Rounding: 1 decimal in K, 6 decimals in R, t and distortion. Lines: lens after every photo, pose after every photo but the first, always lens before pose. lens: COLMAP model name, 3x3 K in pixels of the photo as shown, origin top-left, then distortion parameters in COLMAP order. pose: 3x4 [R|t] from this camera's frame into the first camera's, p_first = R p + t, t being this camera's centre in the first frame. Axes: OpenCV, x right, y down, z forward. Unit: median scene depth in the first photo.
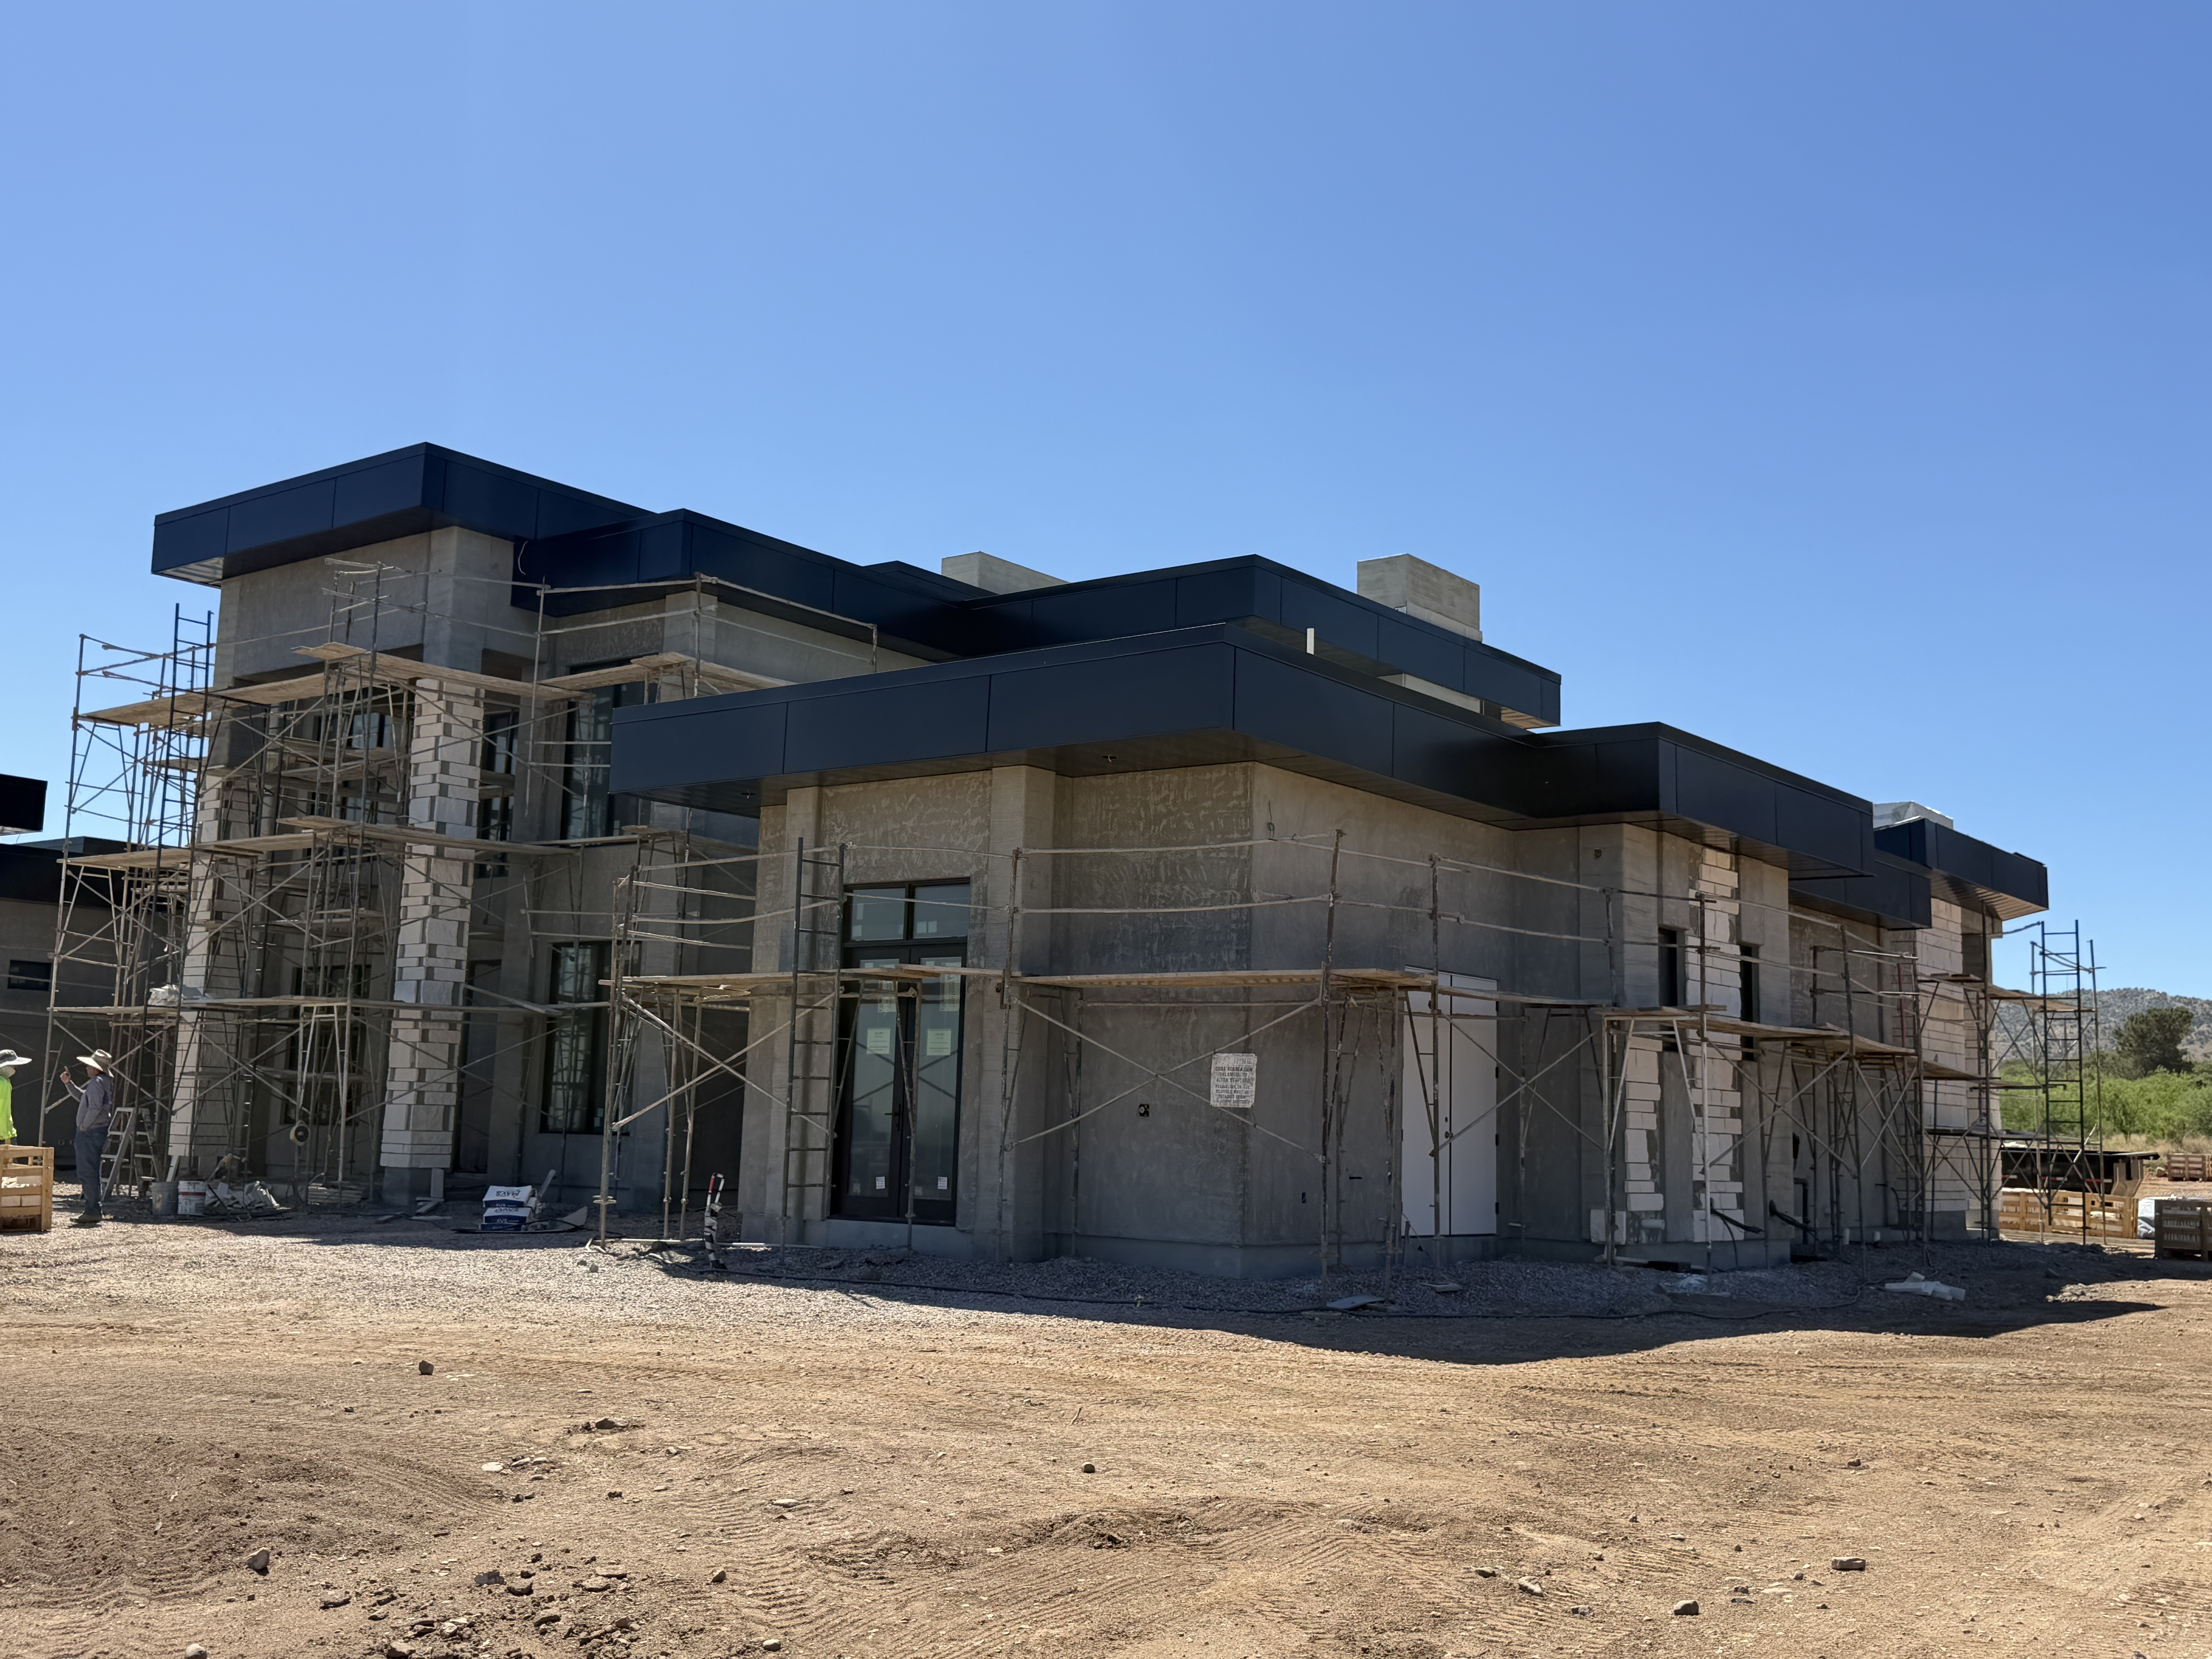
lens RADIAL K [[2185.4, 0, 1097.4], [0, 2185.4, 825.2], [0, 0, 1]] dist [0.000901, 0.000000]
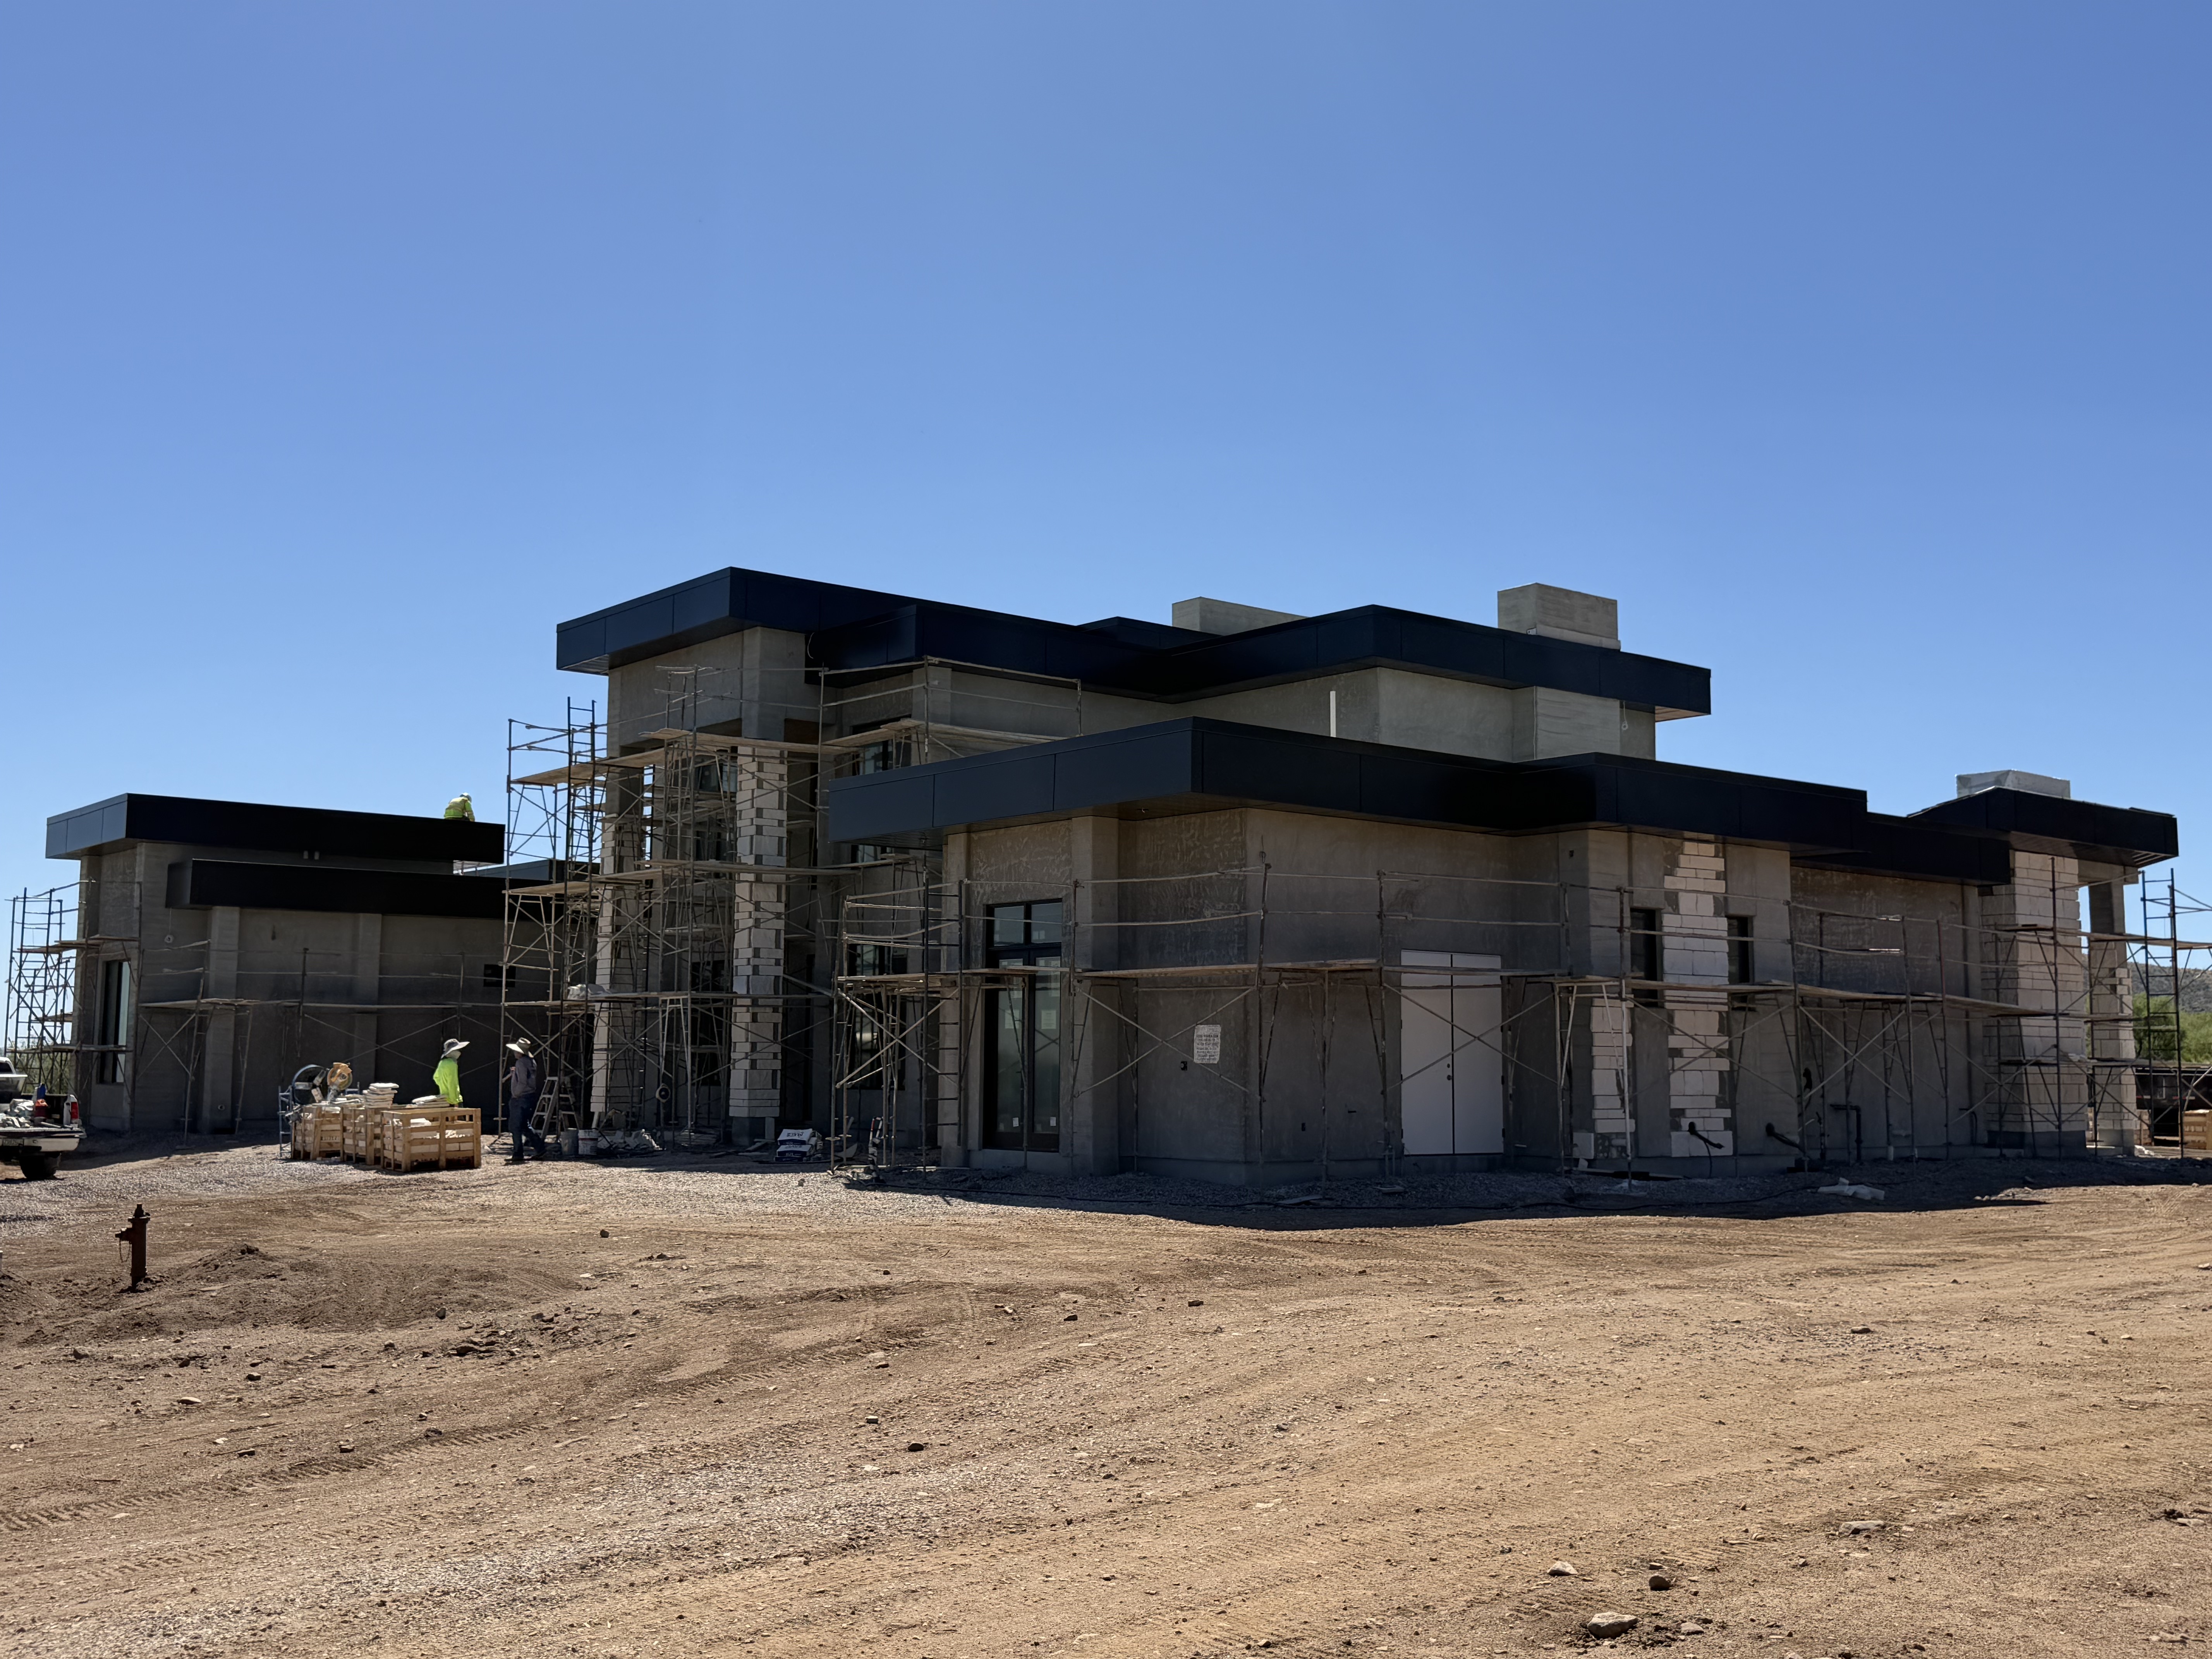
lens RADIAL K [[2185.4, 0, 1113.1], [0, 2185.4, 826.3], [0, 0, 1]] dist [0.000901, 0.000000]
pose [[0.974511, -0.048017, -0.219139, 0.205811], [0.053741, 0.998350, 0.020232, -0.035363], [0.217806, -0.031493, 0.975484, -0.244714]]
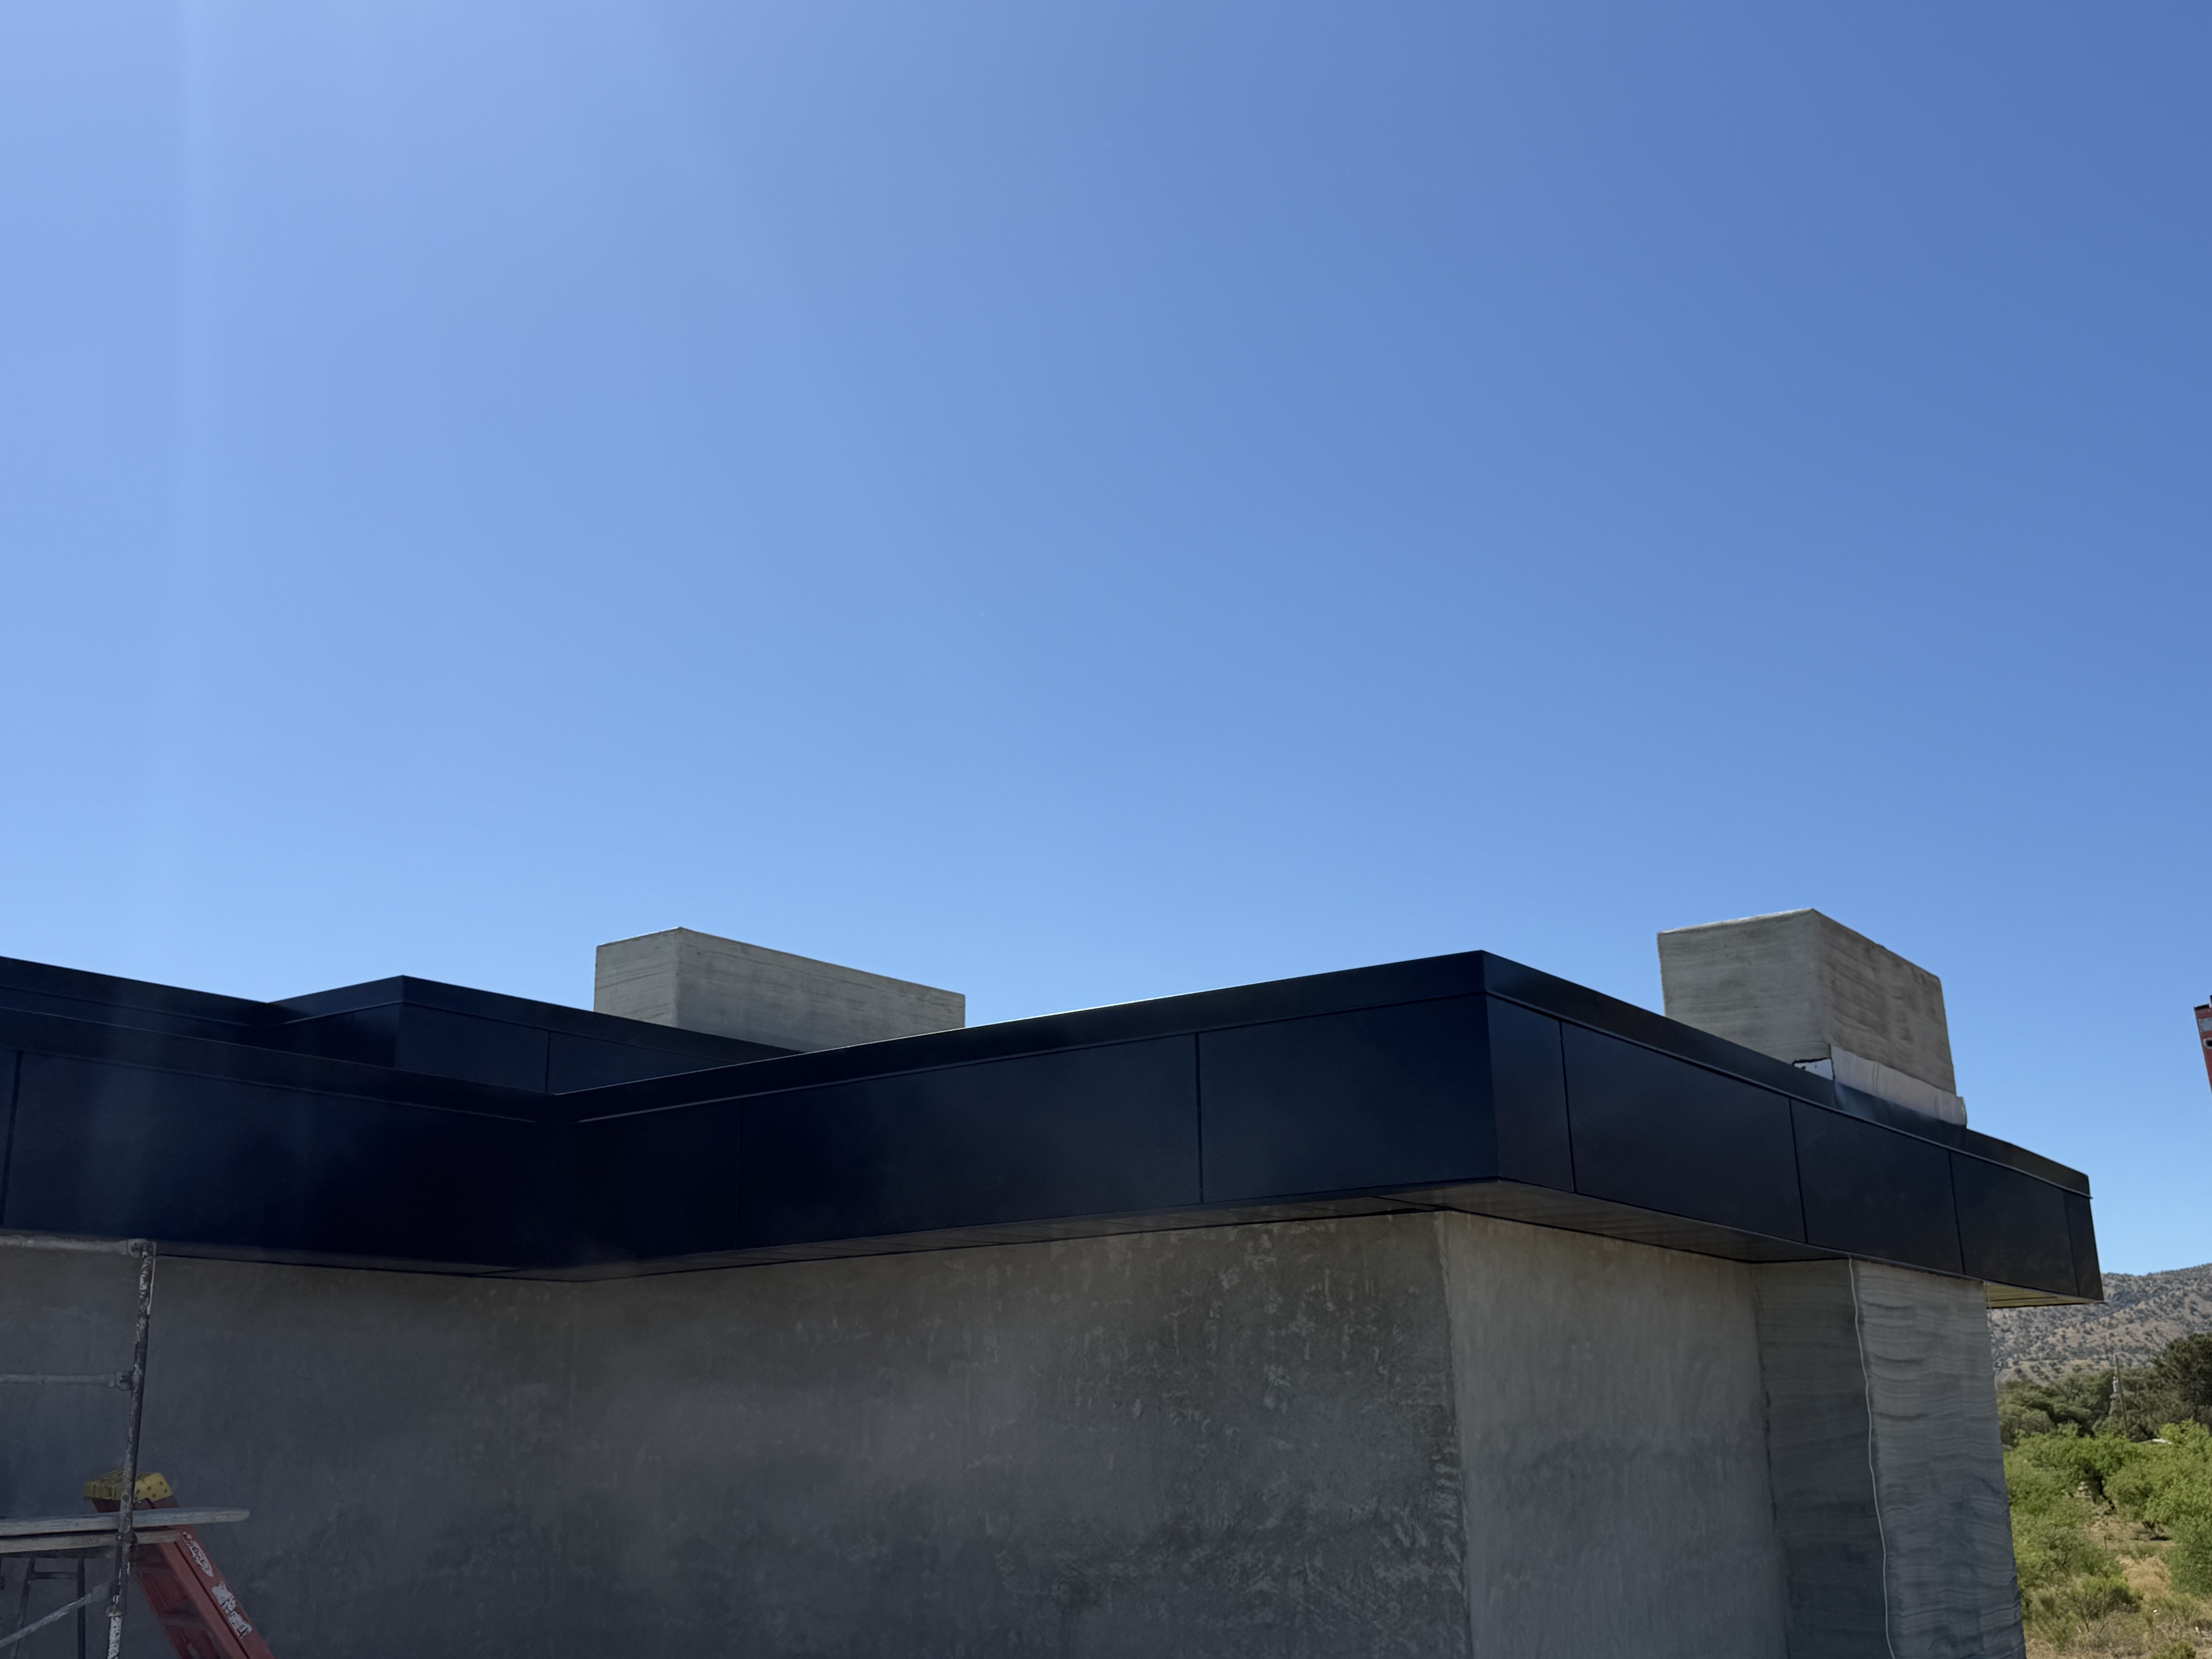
lens RADIAL K [[2185.4, 0, 1094.0], [0, 2185.4, 823.2], [0, 0, 1]] dist [0.000901, 0.000000]
pose [[0.998776, -0.032702, 0.037110, 0.012250], [0.037706, 0.988954, -0.143346, -0.109615], [-0.032013, 0.144570, 0.988977, 0.774684]]
